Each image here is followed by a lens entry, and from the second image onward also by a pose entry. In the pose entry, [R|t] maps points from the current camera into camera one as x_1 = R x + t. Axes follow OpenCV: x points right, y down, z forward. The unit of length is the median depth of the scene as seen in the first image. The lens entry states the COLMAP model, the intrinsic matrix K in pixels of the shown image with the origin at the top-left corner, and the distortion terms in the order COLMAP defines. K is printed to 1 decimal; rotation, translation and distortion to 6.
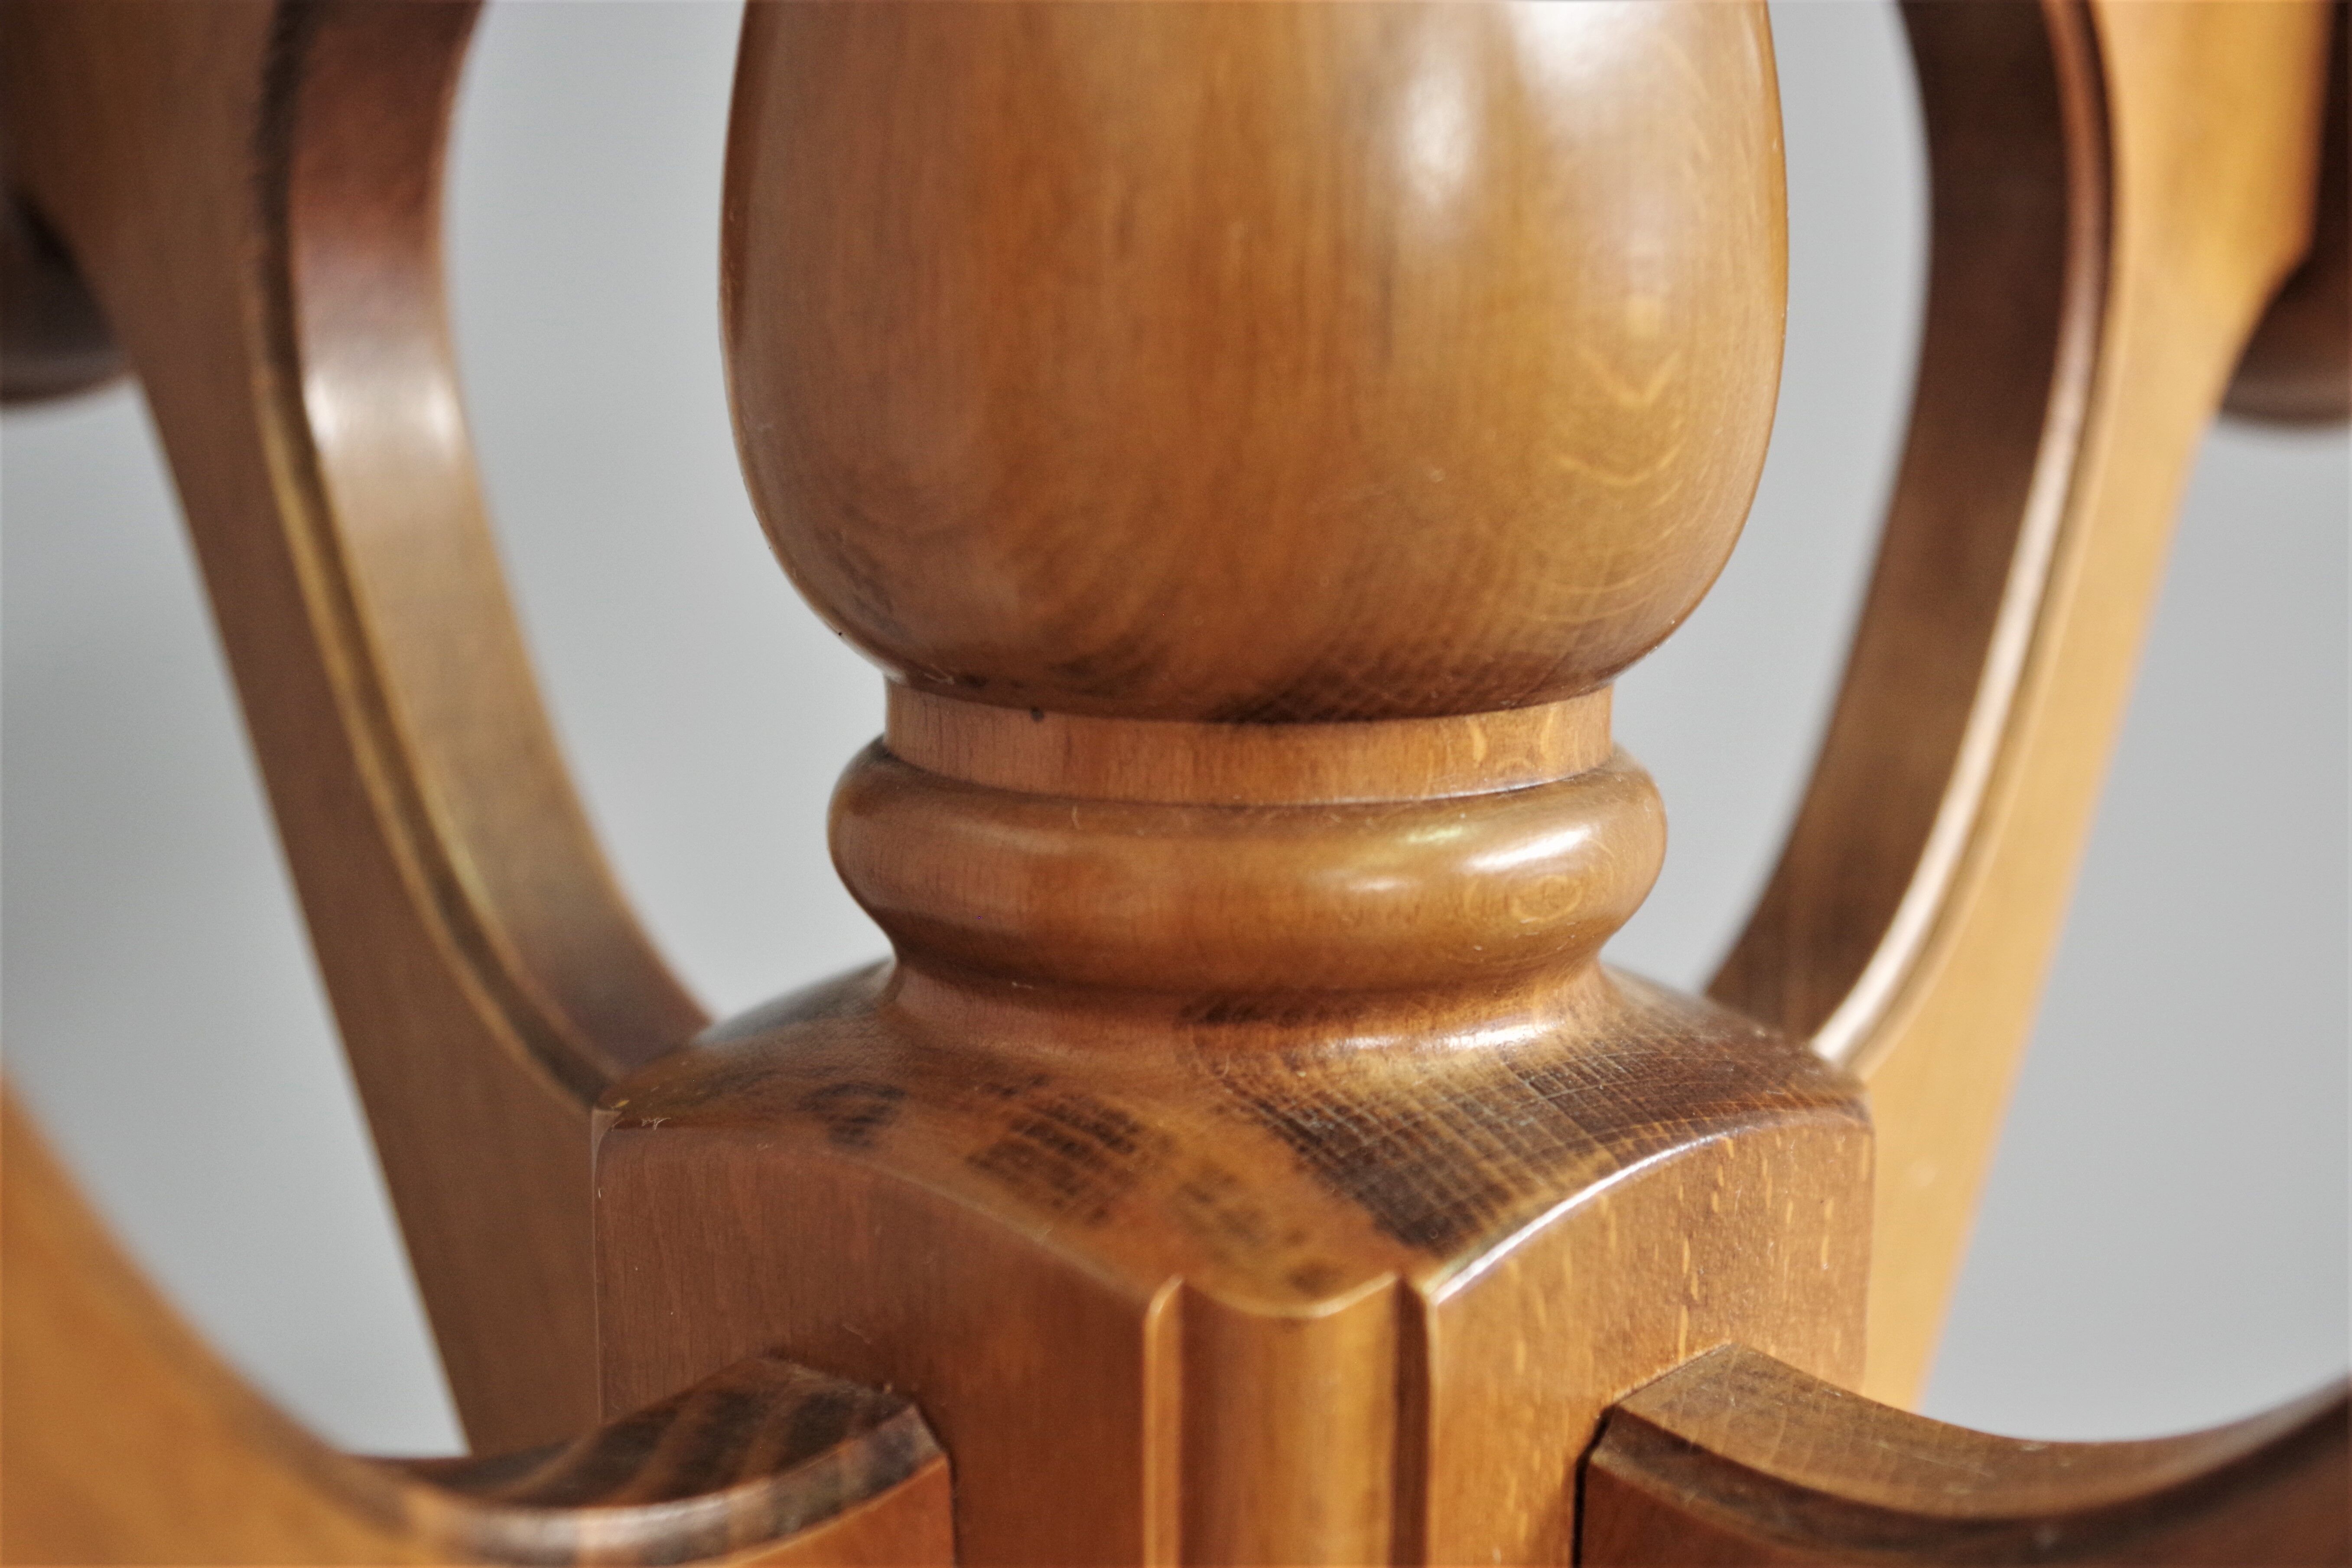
lens RADIAL K [[3085.6, 0, 1238.7], [0, 3085.6, 826.5], [0, 0, 1]] dist [-0.014736, 0.000000]
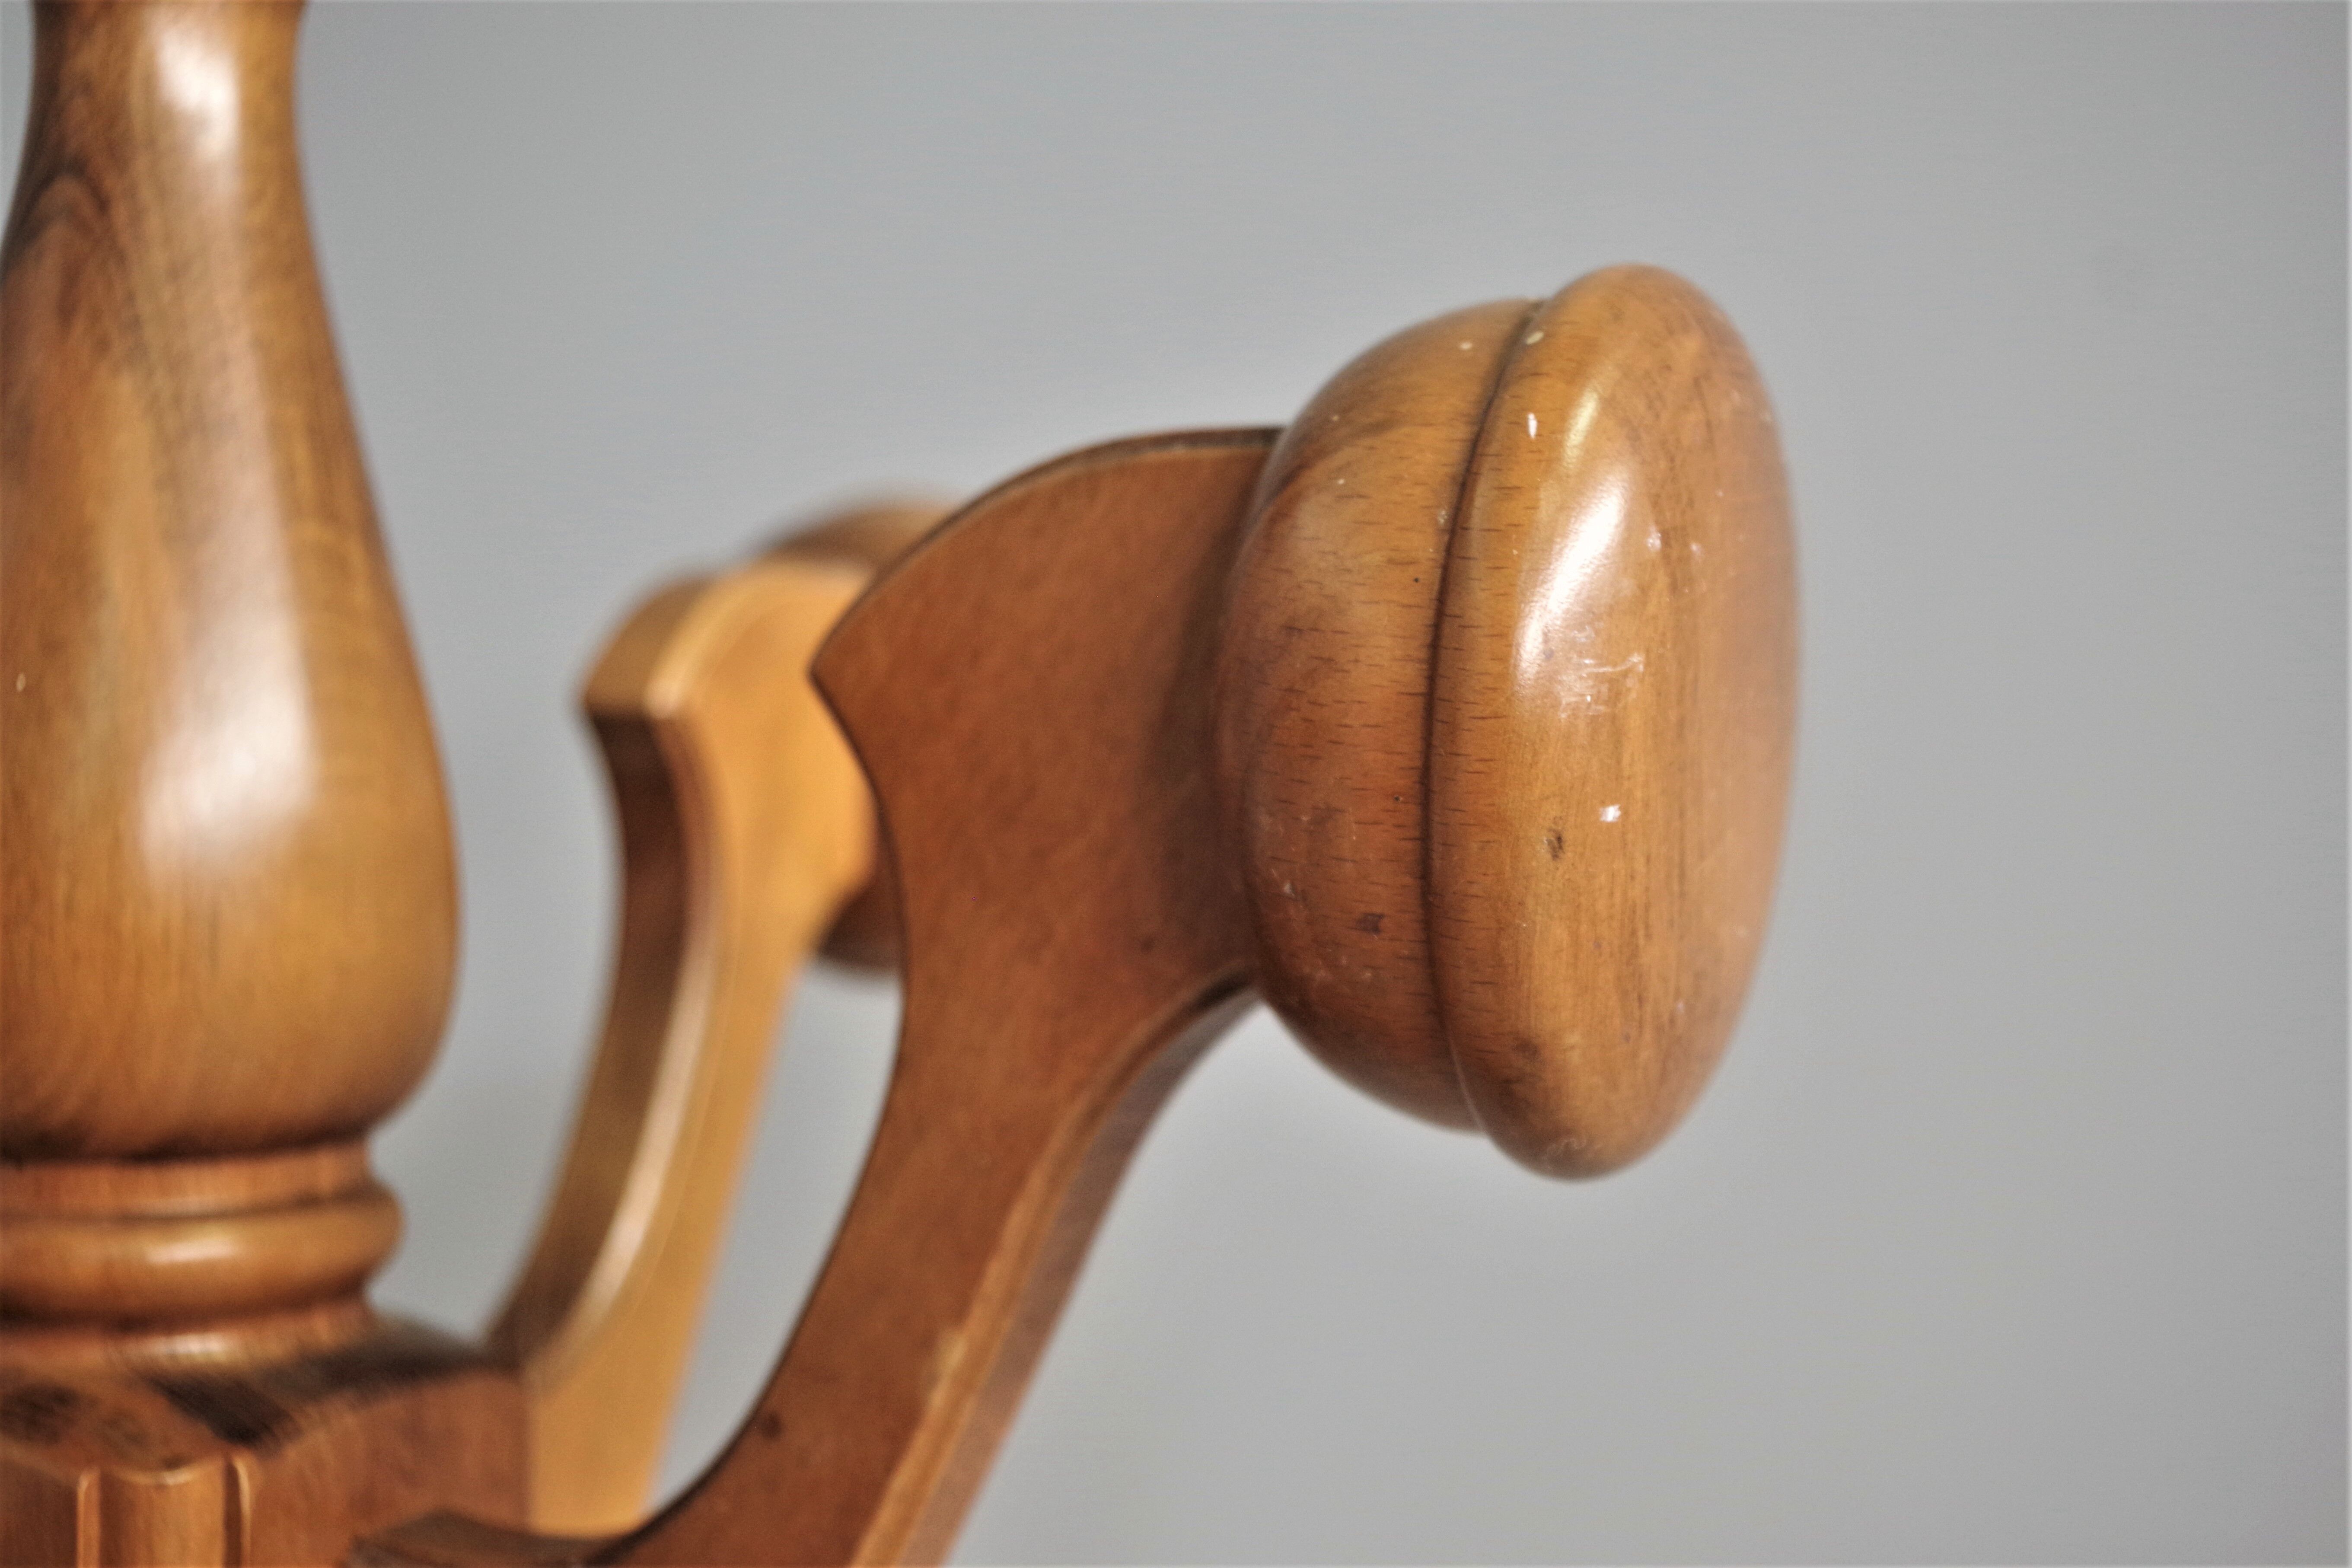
lens RADIAL K [[2811.5, 0, 1200.5], [0, 2811.5, 798.5], [0, 0, 1]] dist [-0.018474, 0.000000]
pose [[0.949559, -0.004044, 0.313564, 0.081065], [0.061014, 0.983191, -0.172085, 0.080138], [-0.307597, 0.182536, 0.933844, -0.818762]]
